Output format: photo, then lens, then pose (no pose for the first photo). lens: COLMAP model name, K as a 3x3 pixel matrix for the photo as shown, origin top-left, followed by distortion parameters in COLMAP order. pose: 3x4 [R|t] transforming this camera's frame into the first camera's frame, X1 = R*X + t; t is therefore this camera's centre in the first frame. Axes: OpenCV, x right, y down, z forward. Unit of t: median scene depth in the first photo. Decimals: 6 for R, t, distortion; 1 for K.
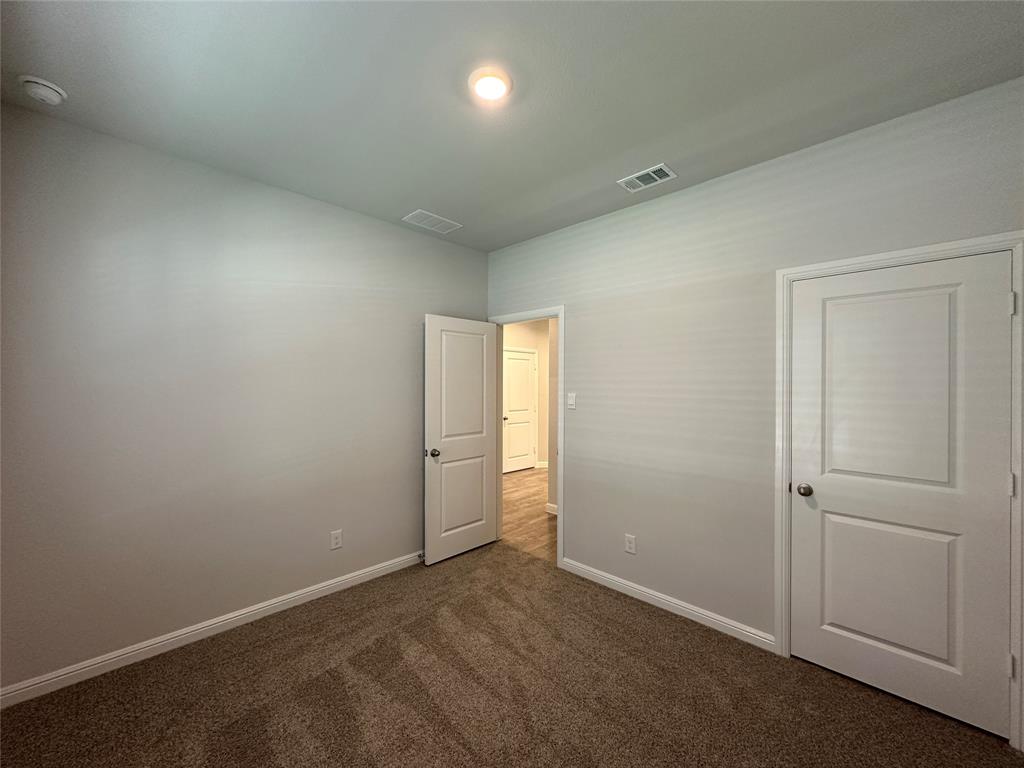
lens RADIAL K [[410.0, 0, 512.0], [0, 410.0, 384.0], [0, 0, 1]] dist [0.001324, 0.000046]
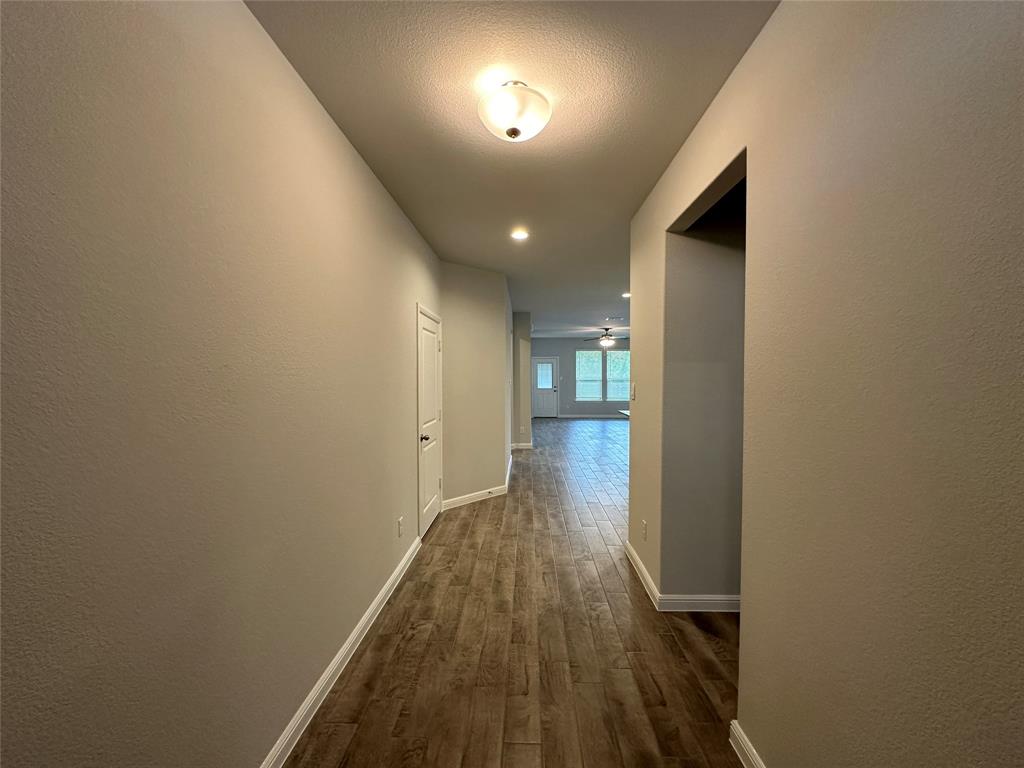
lens RADIAL K [[410.0, 0, 512.0], [0, 410.0, 384.0], [0, 0, 1]] dist [0.001324, 0.000046]
pose [[0.738042, -0.026752, 0.674224, -0.273549], [0.004911, 0.999400, 0.034277, -0.005622], [-0.674736, -0.021987, 0.737731, 0.483467]]
